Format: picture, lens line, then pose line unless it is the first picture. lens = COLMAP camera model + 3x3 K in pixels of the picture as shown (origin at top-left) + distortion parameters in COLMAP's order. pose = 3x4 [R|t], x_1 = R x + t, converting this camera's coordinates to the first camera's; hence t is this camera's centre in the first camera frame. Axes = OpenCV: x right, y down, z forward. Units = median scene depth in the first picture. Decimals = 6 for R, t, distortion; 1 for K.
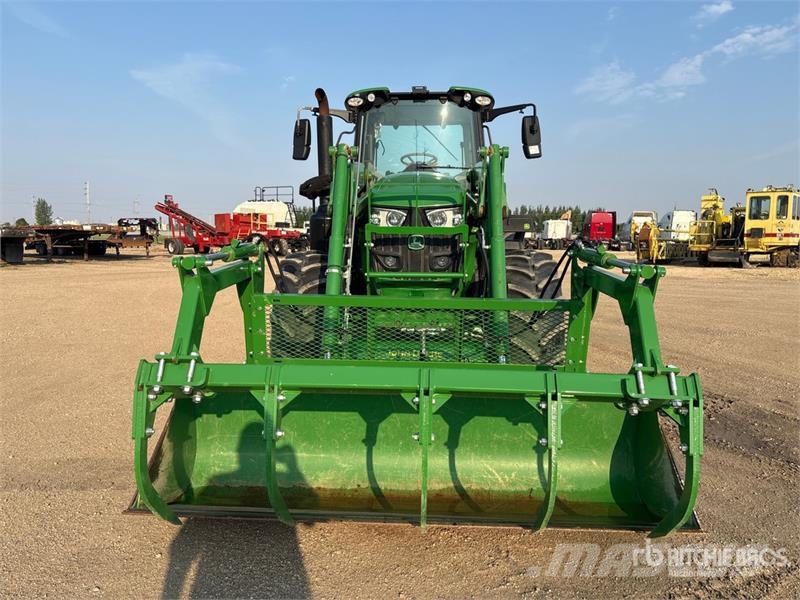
lens RADIAL K [[605.8, 0, 410.5], [0, 605.8, 297.1], [0, 0, 1]] dist [0.064780, -0.072922]
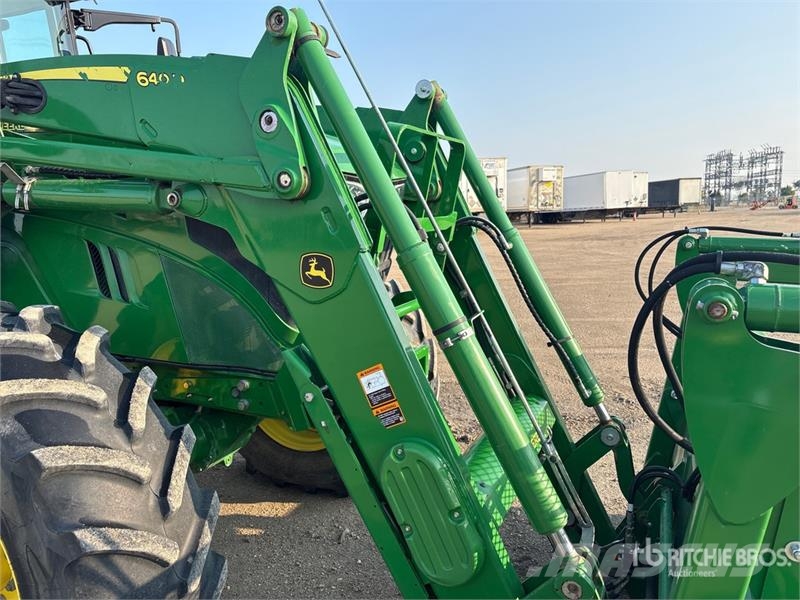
lens RADIAL K [[605.6, 0, 386.3], [0, 605.6, 297.8], [0, 0, 1]] dist [0.056599, -0.067003]
pose [[0.360610, -0.154100, 0.919899, -0.326404], [0.127783, 0.985120, 0.114934, -0.075443], [-0.923922, 0.076101, 0.374935, 0.550174]]
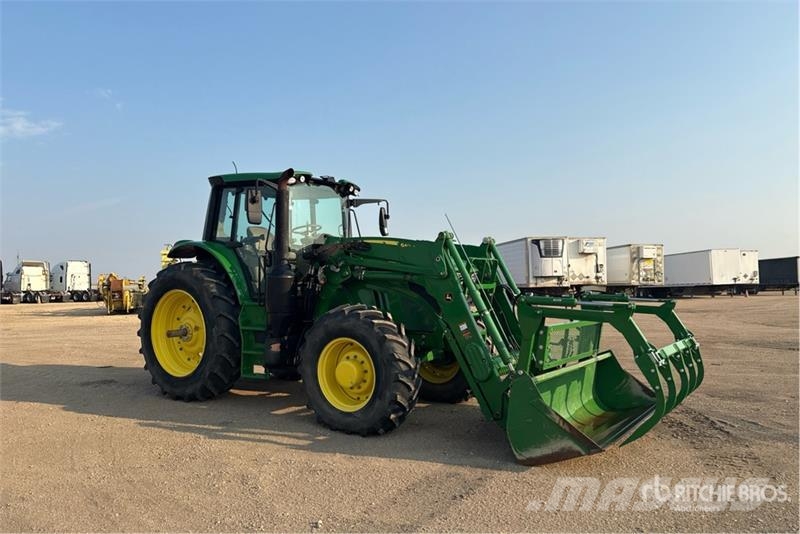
lens RADIAL K [[591.5, 0, 404.7], [0, 591.5, 257.2], [0, 0, 1]] dist [0.027594, -0.004420]
pose [[0.504861, 0.021241, 0.862939, -0.954875], [0.103160, 0.991048, -0.084748, -0.051118], [-0.857014, 0.131807, 0.498150, 0.252508]]
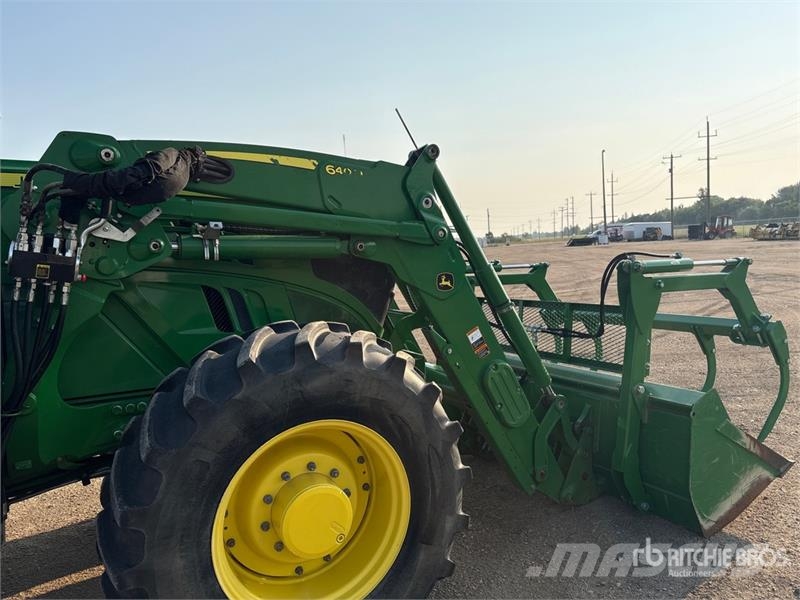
lens RADIAL K [[605.8, 0, 410.5], [0, 605.8, 297.1], [0, 0, 1]] dist [0.064780, -0.072922]
pose [[-0.514335, -0.049228, 0.856175, -0.493671], [0.151409, 0.977456, 0.147159, -0.123815], [-0.844118, 0.205322, -0.495286, 0.938192]]
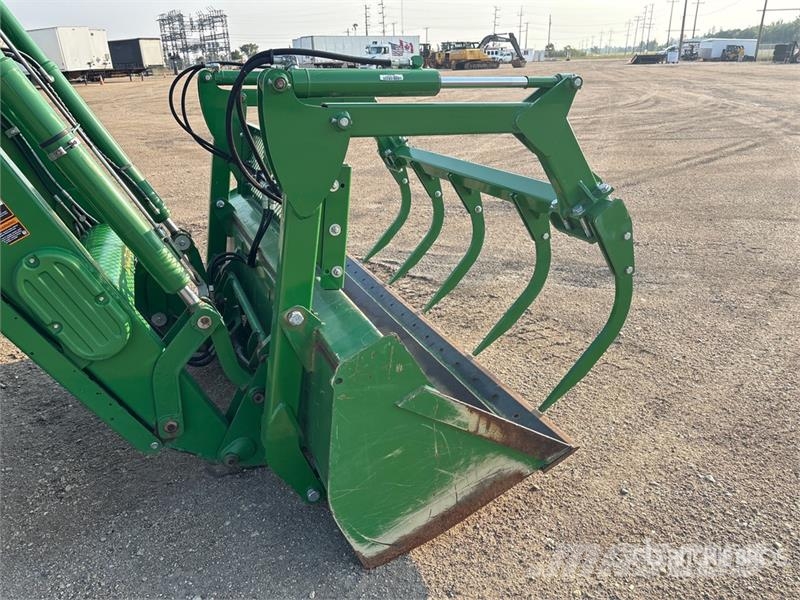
lens RADIAL K [[610.6, 0, 400.0], [0, 610.6, 300.0], [0, 0, 1]] dist [0.057745, -0.066463]
pose [[-0.430651, -0.330092, 0.839987, -0.416240], [0.116077, 0.902727, 0.414259, -0.063940], [-0.895023, 0.275904, -0.350445, 0.597904]]
